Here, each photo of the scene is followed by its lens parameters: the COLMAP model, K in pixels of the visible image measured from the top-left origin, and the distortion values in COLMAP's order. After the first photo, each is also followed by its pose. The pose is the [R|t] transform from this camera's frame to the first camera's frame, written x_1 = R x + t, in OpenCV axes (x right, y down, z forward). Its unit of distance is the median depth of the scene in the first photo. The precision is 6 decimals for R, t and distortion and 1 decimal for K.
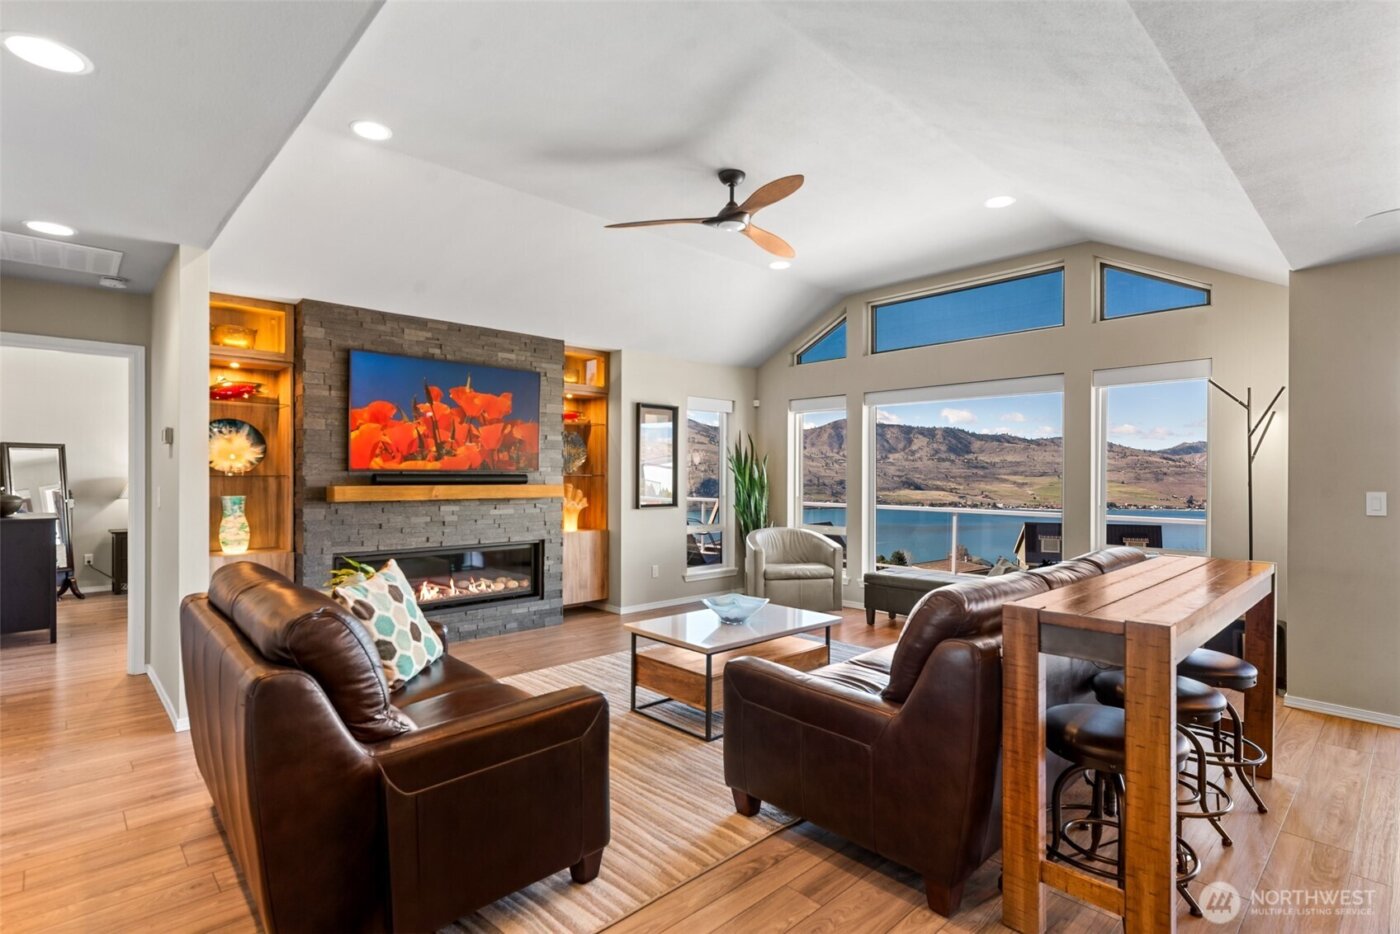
lens RADIAL K [[691.3, 0, 709.0], [0, 691.3, 476.6], [0, 0, 1]] dist [0.016704, 0.000036]
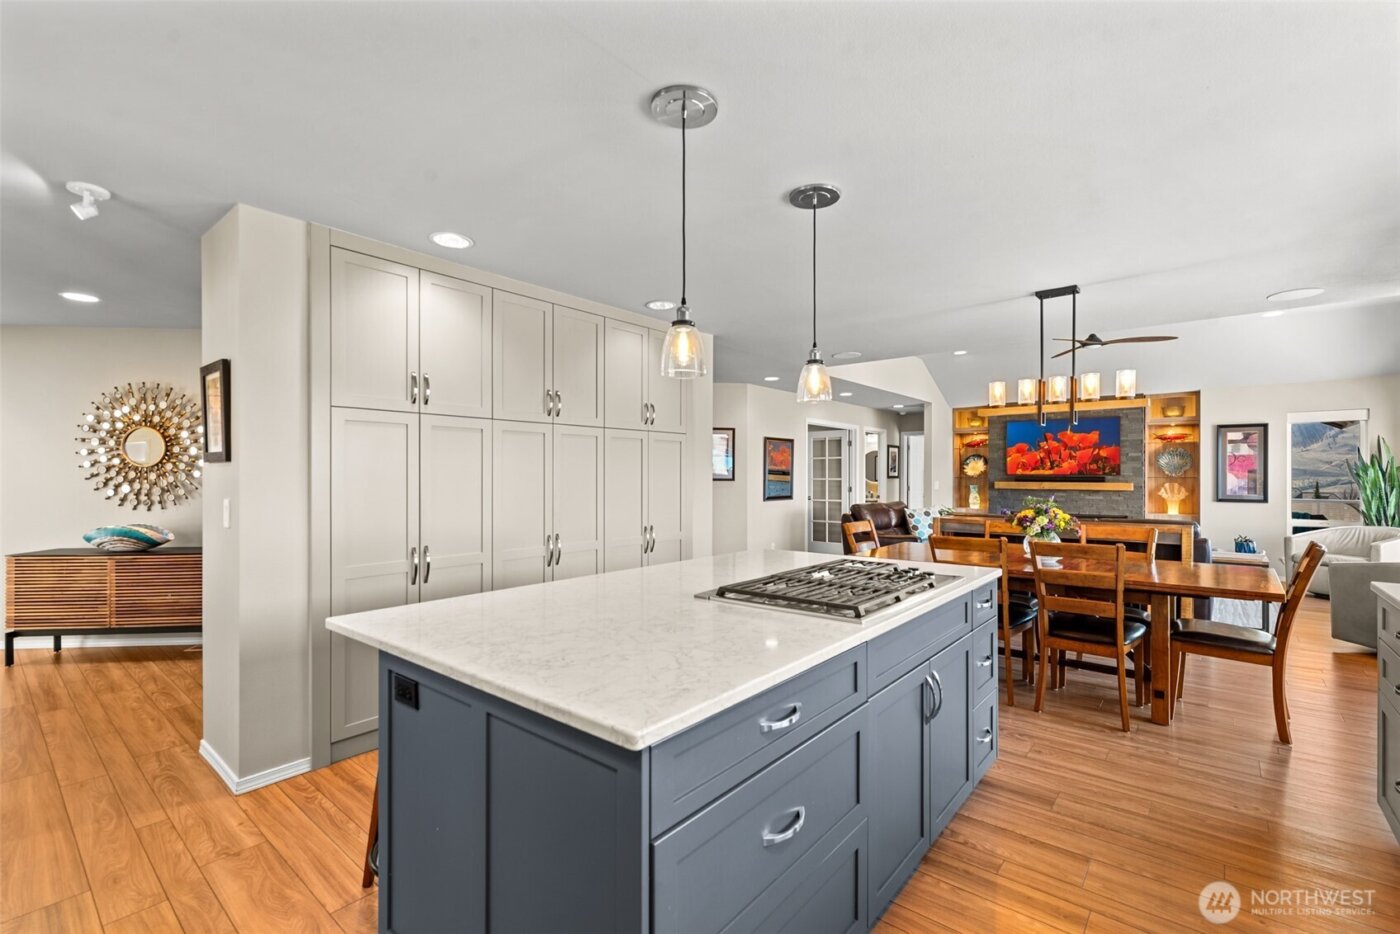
lens RADIAL K [[604.9, 0, 698.1], [0, 604.9, 473.1], [0, 0, 1]] dist [0.002781, 0.000083]
pose [[0.102458, -0.005652, -0.994721, 1.197521], [-0.003966, 0.999974, -0.006091, 0.000969], [0.994729, 0.004569, 0.102433, -0.185901]]
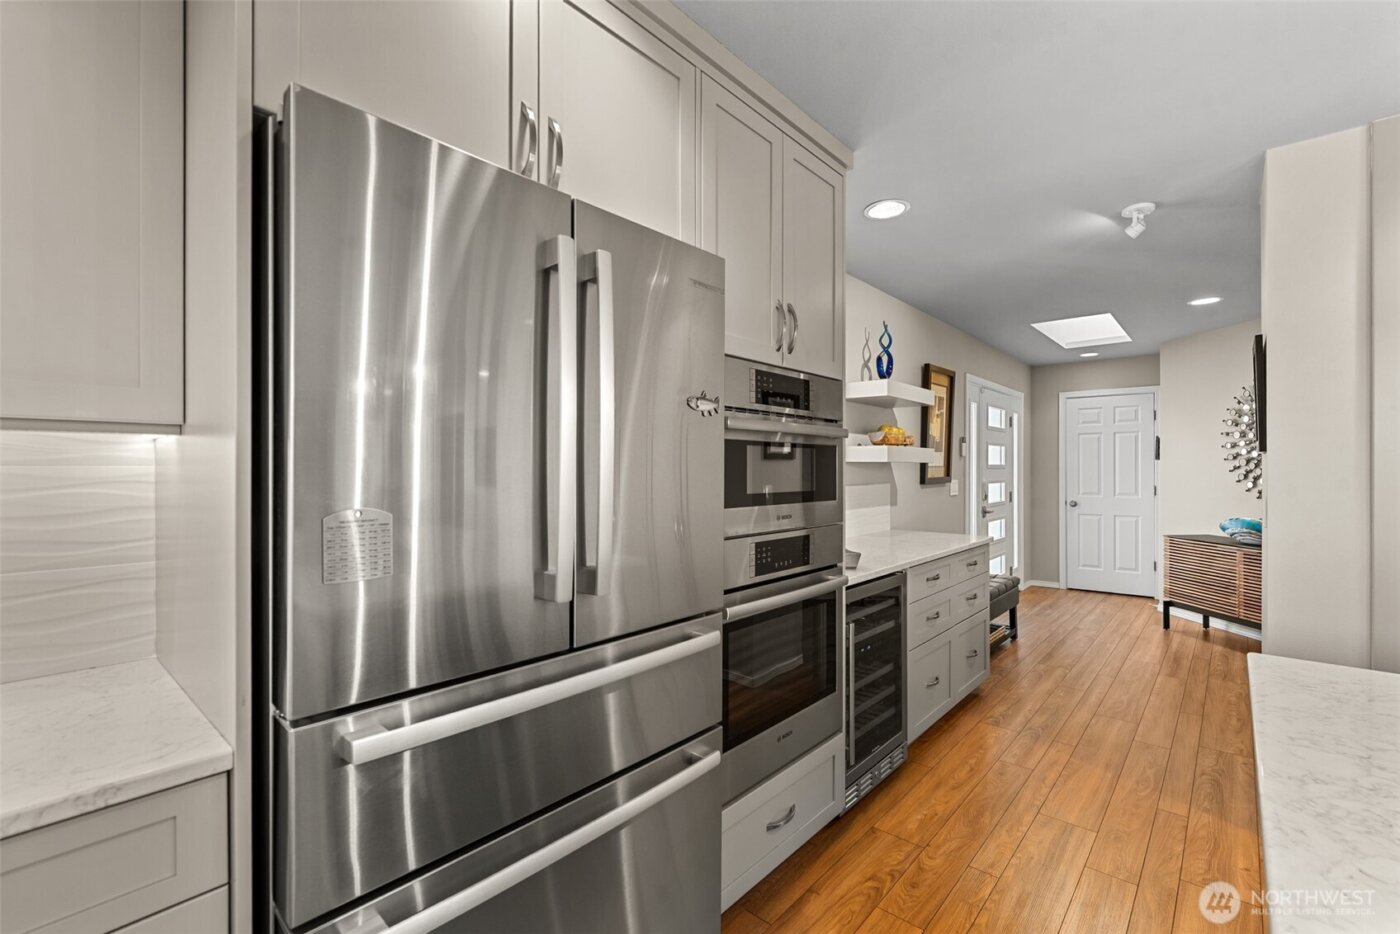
lens RADIAL K [[622.3, 0, 721.0], [0, 622.3, 467.7], [0, 0, 1]] dist [0.000097, -0.000295]
pose [[-0.994804, -0.002839, -0.101766, 1.096703], [-0.003293, 0.999985, 0.004285, 0.000683], [0.101752, 0.004598, -0.994799, -0.116913]]
